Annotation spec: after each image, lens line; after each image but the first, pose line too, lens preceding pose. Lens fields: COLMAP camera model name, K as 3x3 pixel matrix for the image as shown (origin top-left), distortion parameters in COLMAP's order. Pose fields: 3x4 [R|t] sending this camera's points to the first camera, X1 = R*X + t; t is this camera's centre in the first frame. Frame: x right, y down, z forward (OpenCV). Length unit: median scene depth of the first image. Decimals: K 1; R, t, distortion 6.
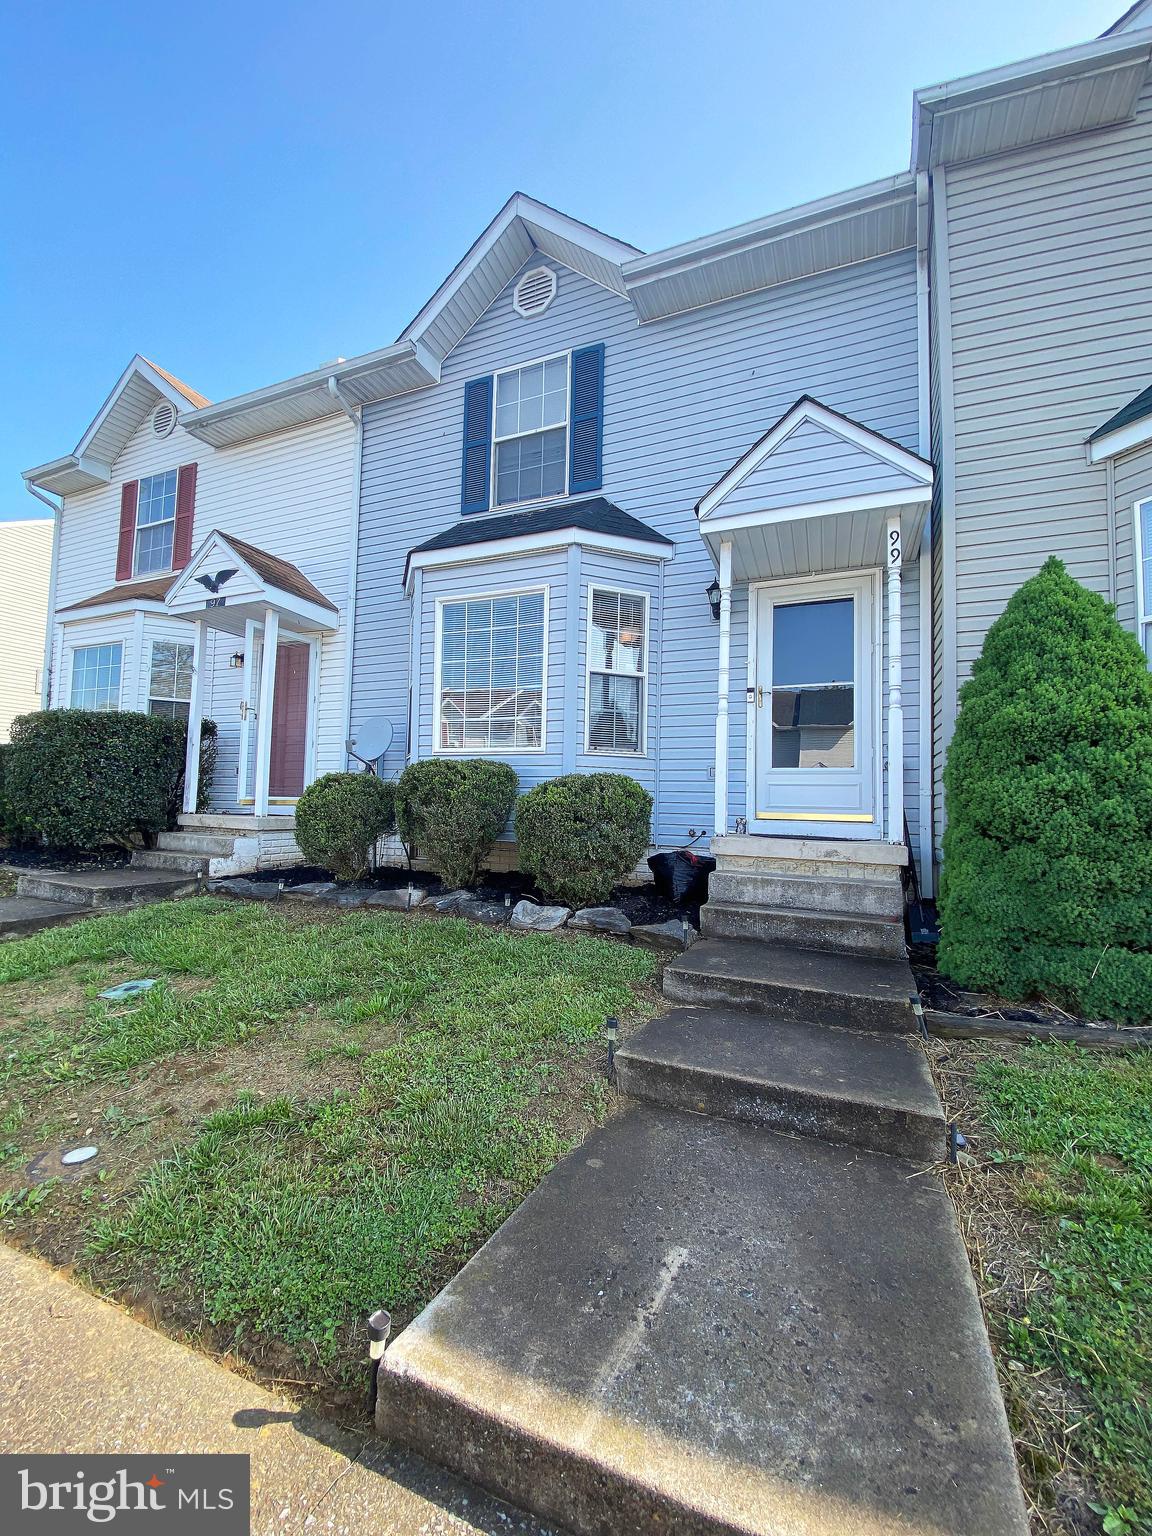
lens RADIAL K [[620.3, 0, 578.8], [0, 620.3, 767.7], [0, 0, 1]] dist [0.013219, -0.018480]
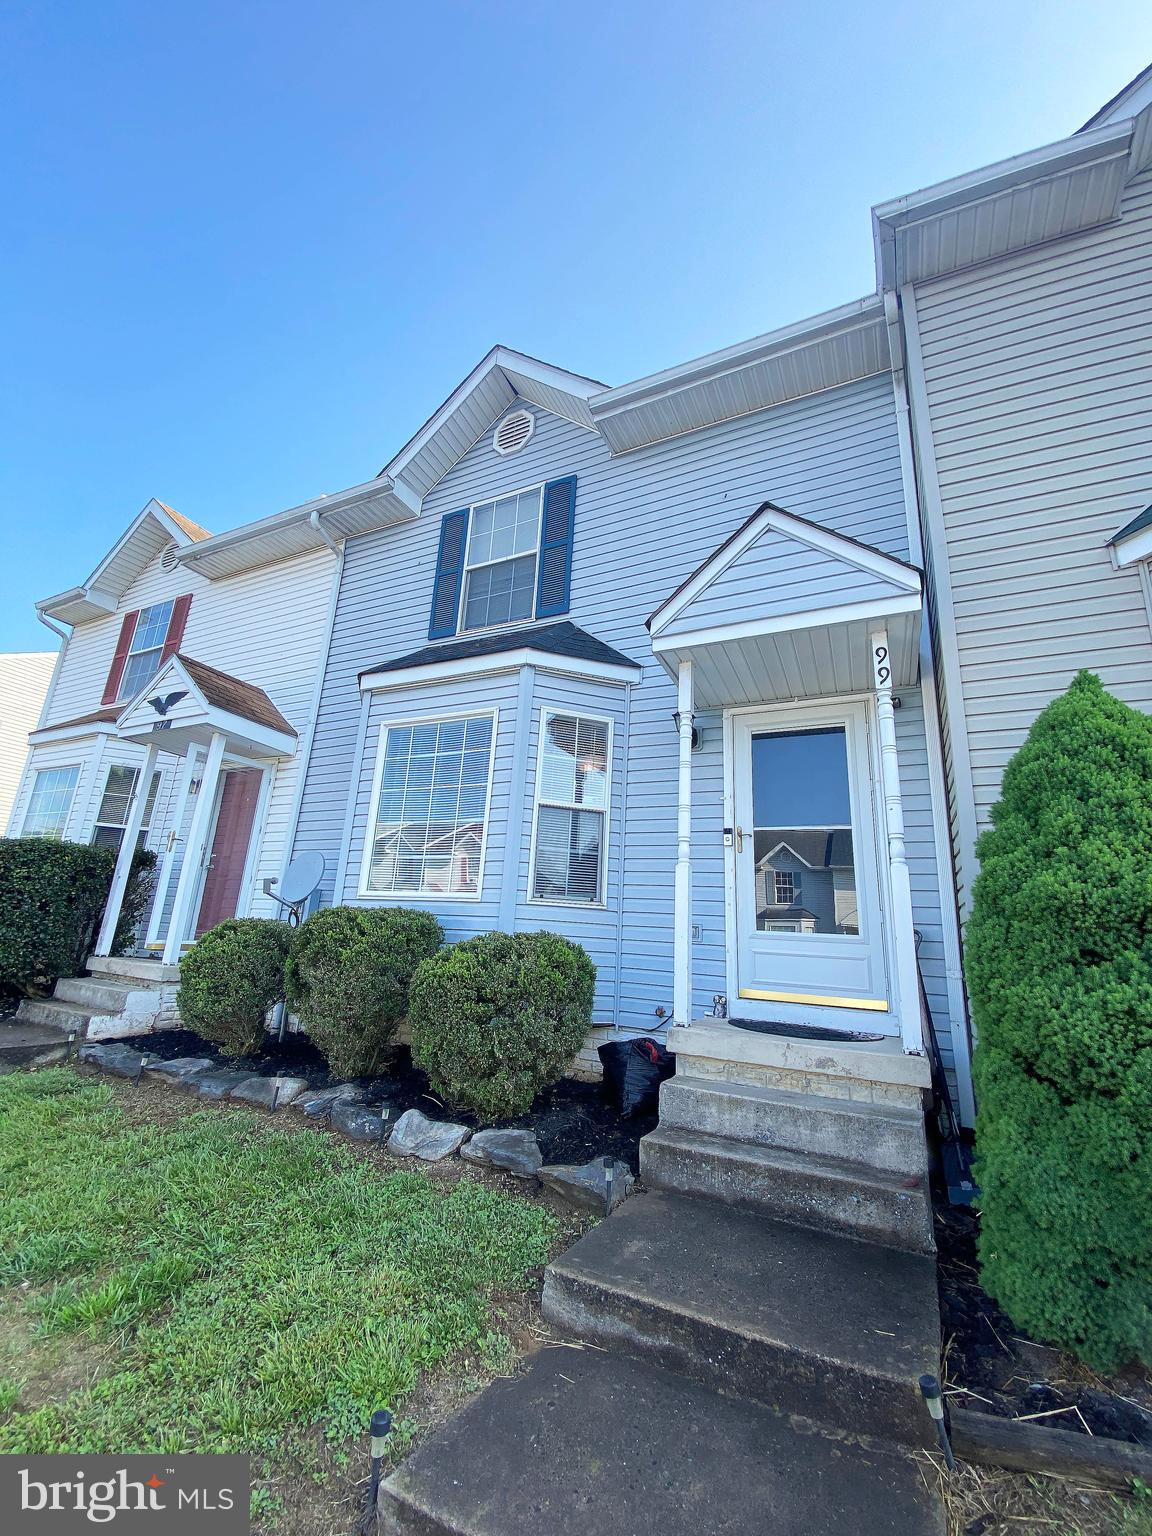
lens RADIAL K [[620.3, 0, 578.8], [0, 620.3, 767.7], [0, 0, 1]] dist [0.013219, -0.018480]
pose [[0.998201, 0.017149, -0.057457, 0.124298], [-0.028829, 0.977469, -0.209101, -0.030721], [0.052576, 0.210381, 0.976205, 0.161900]]
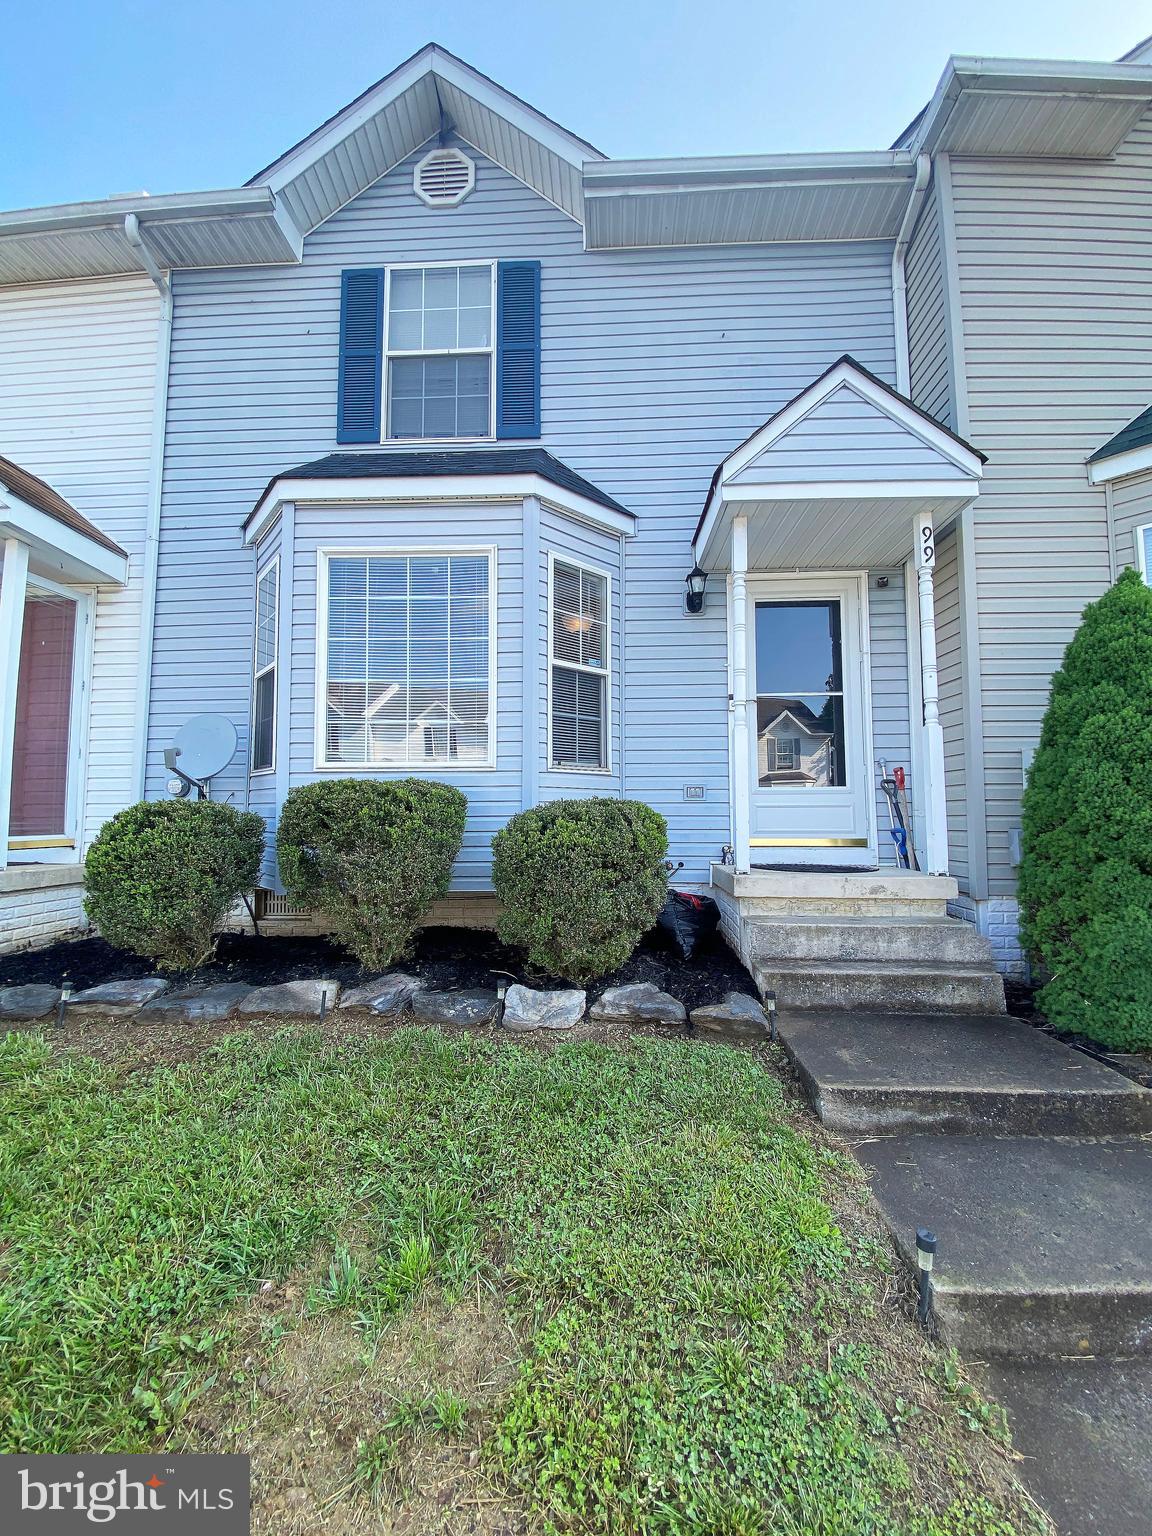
lens RADIAL K [[620.3, 0, 578.8], [0, 620.3, 767.7], [0, 0, 1]] dist [0.013219, -0.018480]
pose [[0.935601, 0.000486, 0.353058, -0.226536], [0.003385, 0.999941, -0.010348, -0.018624], [-0.353042, 0.010877, 0.935544, 0.269451]]
